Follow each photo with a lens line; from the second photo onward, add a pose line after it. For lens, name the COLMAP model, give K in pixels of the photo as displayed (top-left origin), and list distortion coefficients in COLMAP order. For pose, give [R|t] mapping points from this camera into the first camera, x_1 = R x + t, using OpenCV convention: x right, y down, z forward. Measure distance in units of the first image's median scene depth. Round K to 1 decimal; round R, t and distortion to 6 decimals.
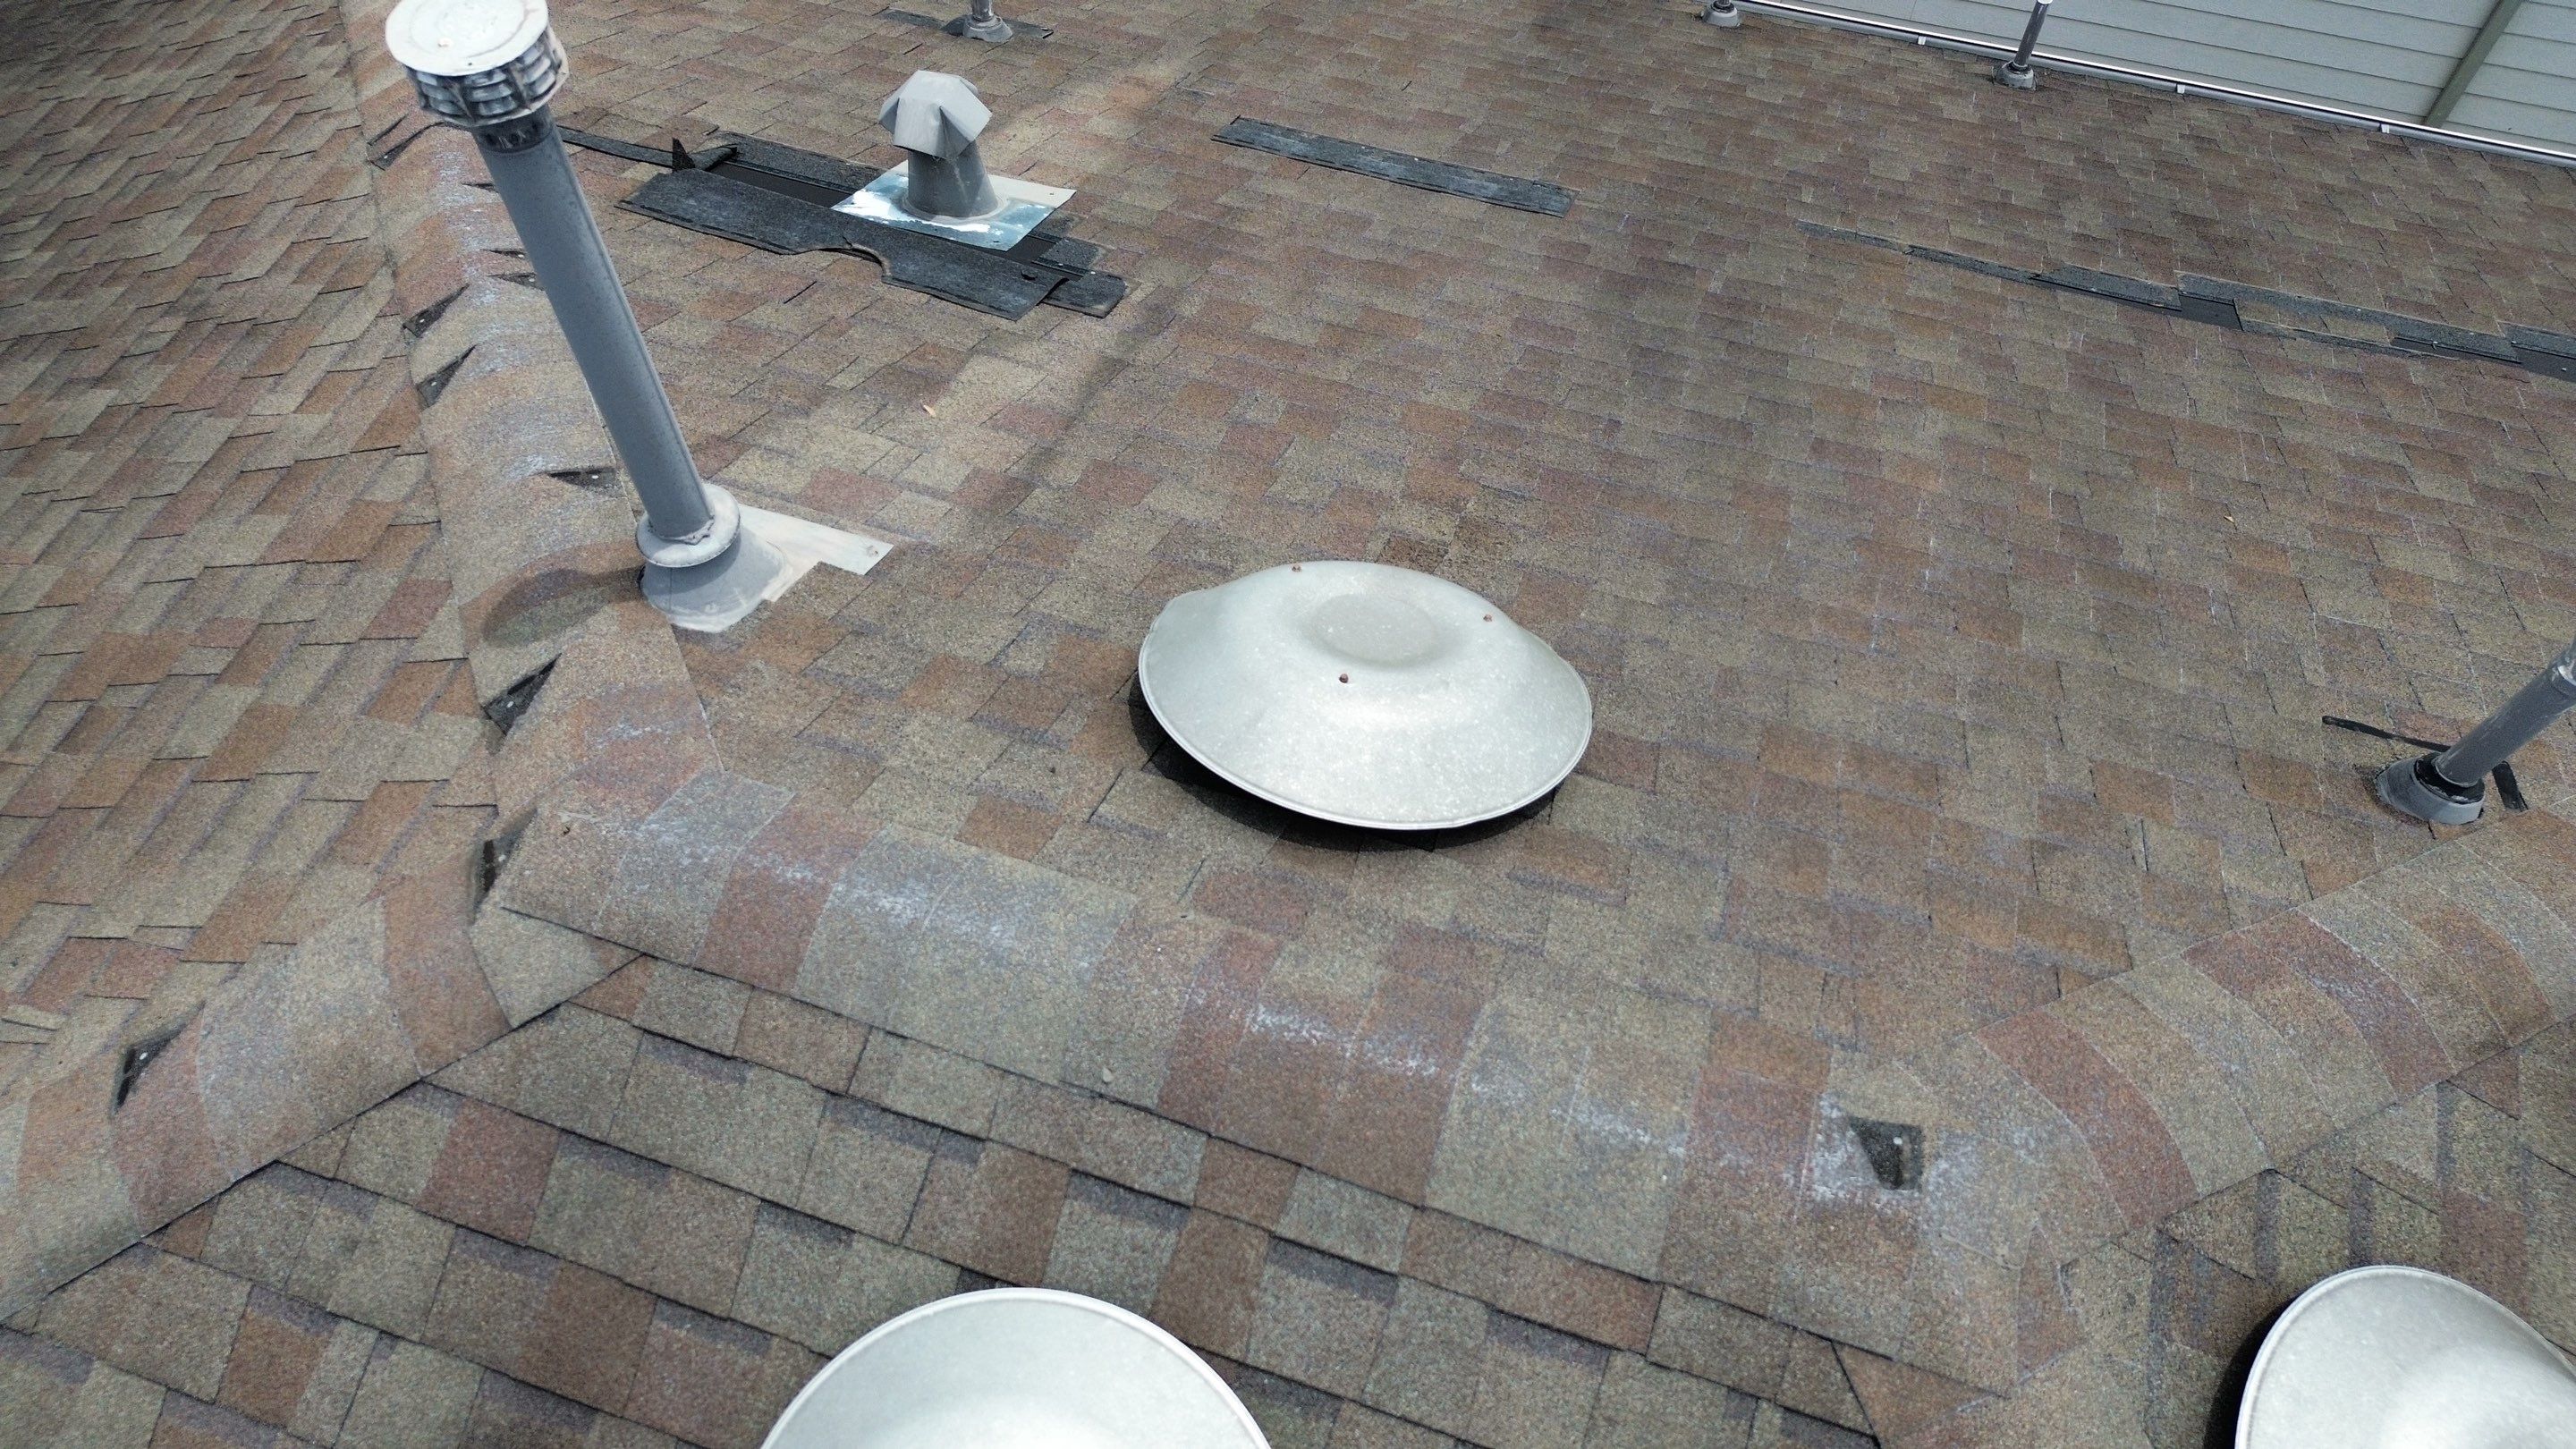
lens RADIAL K [[1874.9, 0, 1293.3], [0, 1874.9, 729.1], [0, 0, 1]] dist [0.066883, -0.050166]
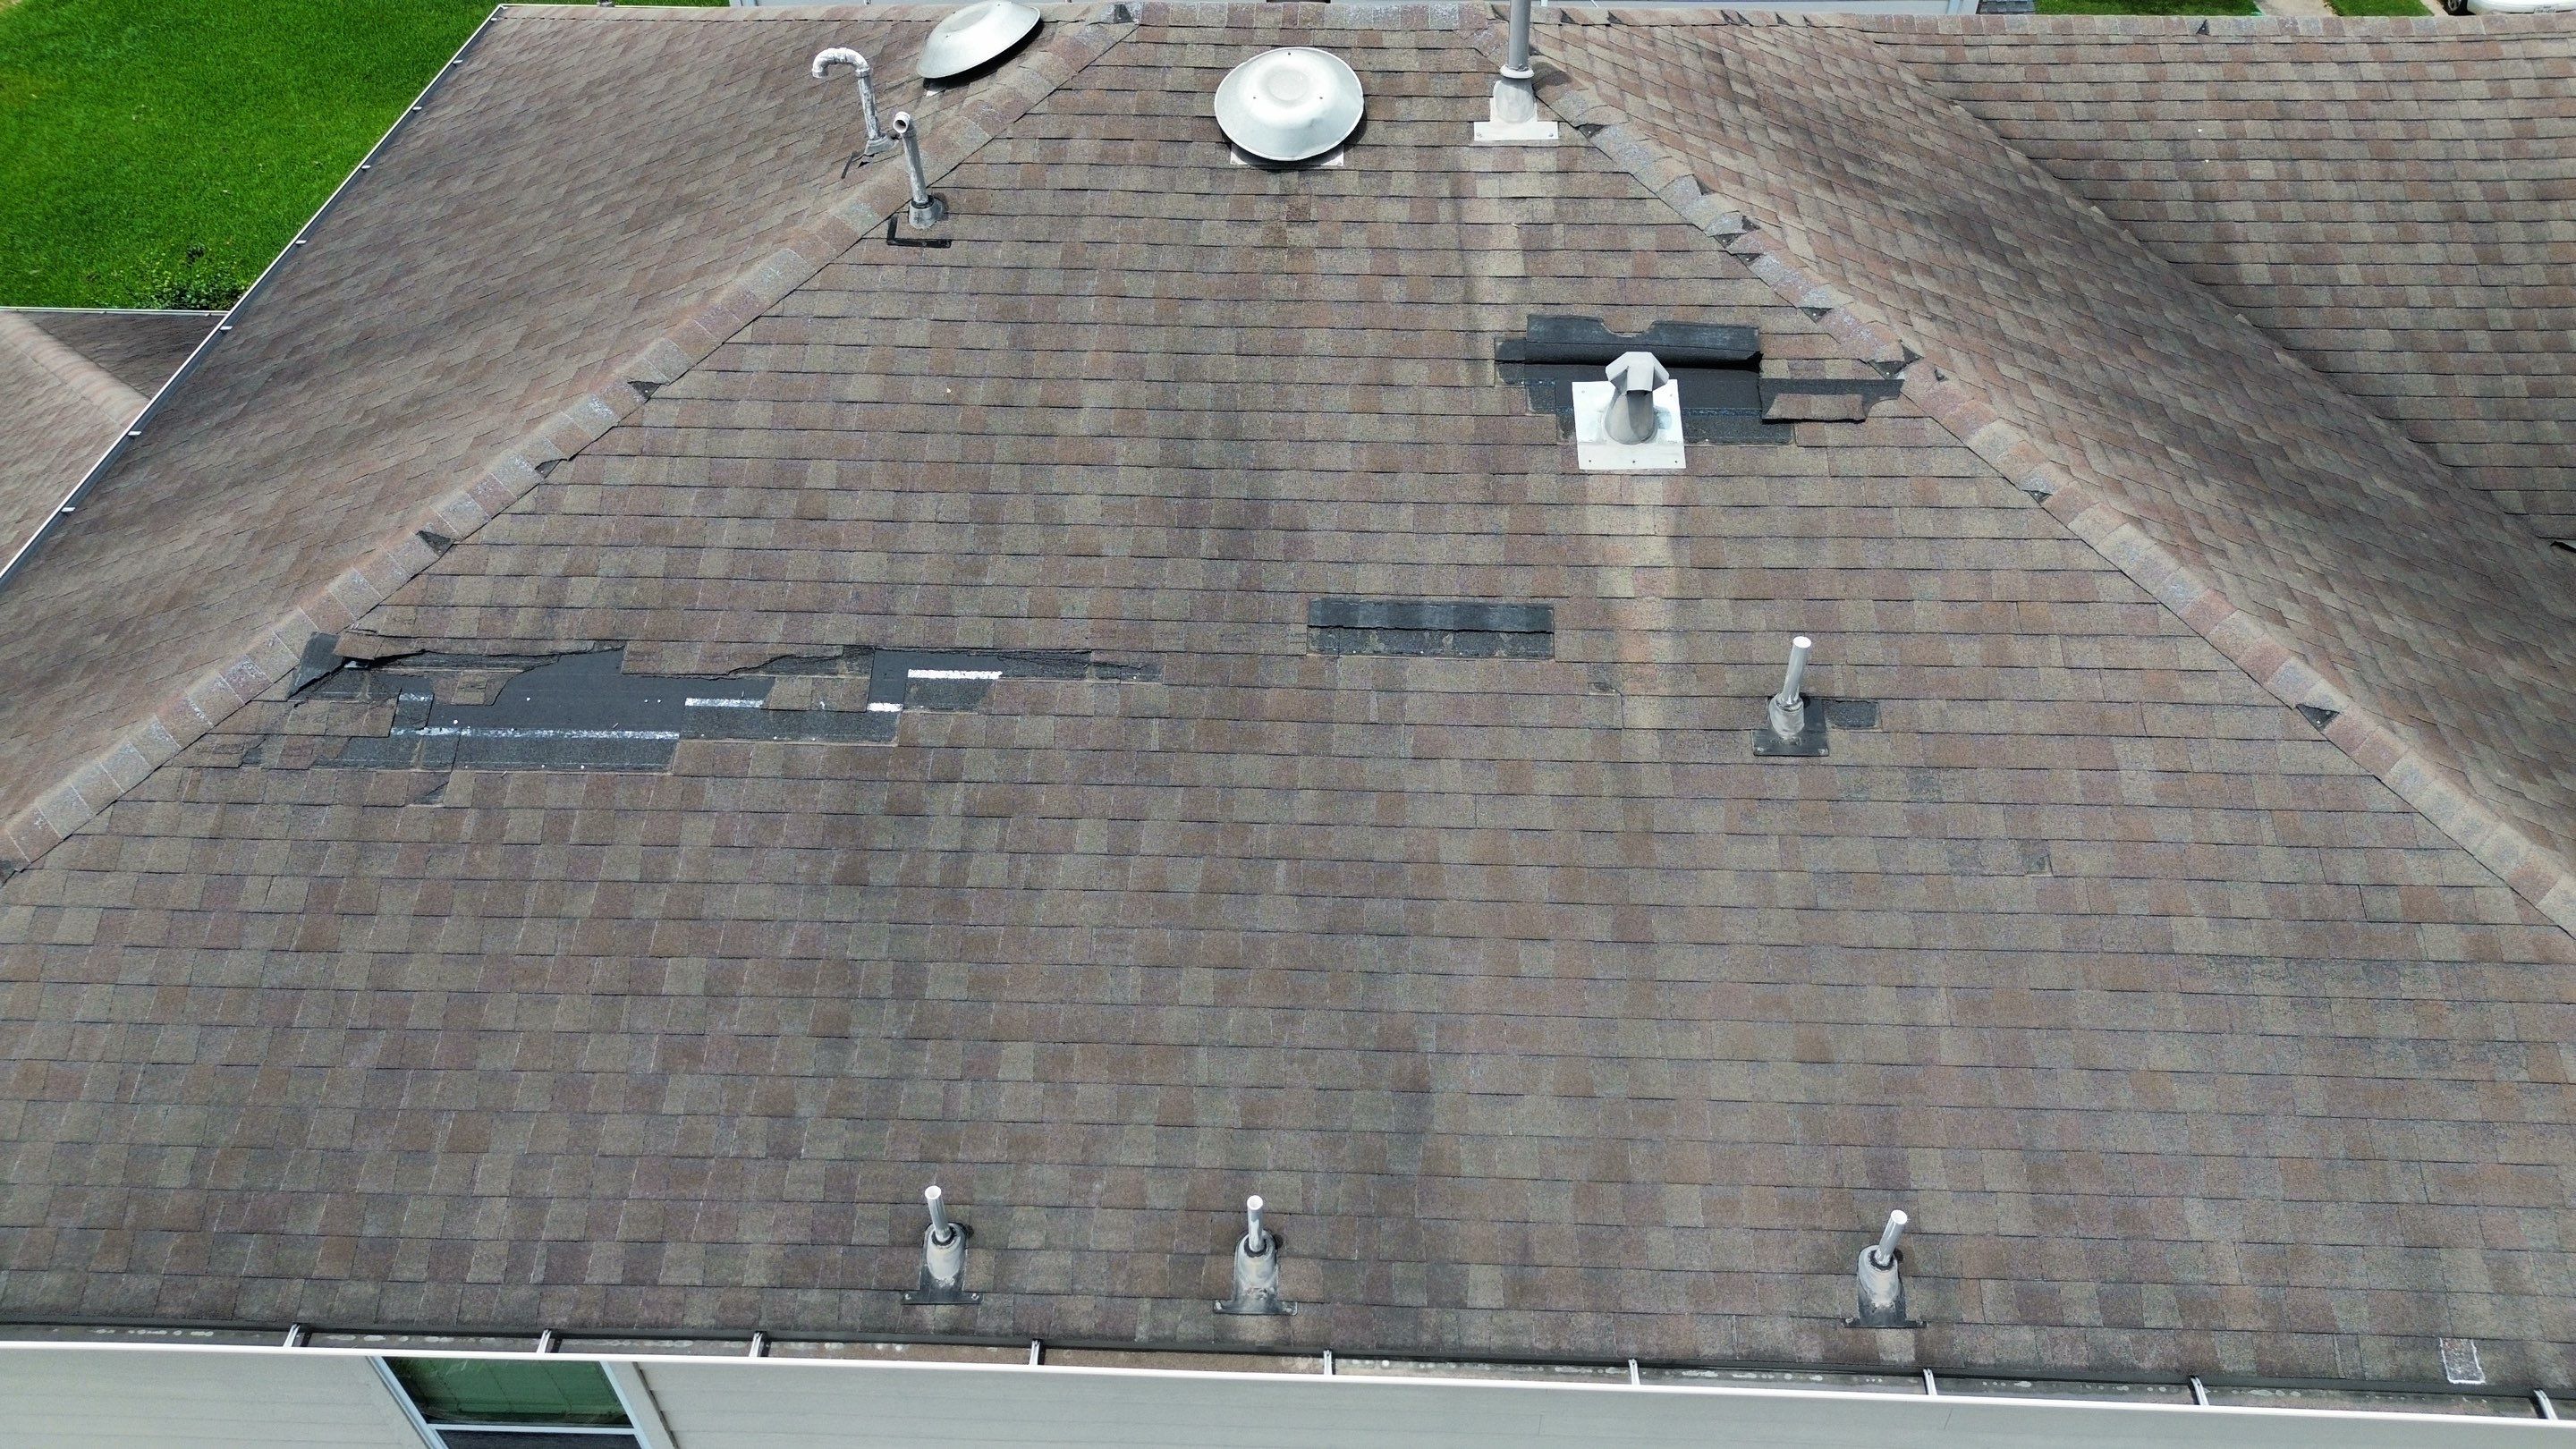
lens RADIAL K [[1927.6, 0, 1291.6], [0, 1927.6, 772.8], [0, 0, 1]] dist [0.052545, -0.002906]
pose [[-0.956196, 0.187718, -0.224611, 0.674602], [-0.249288, -0.119990, 0.960967, -2.258240], [0.153440, 0.974866, 0.161529, 1.103003]]
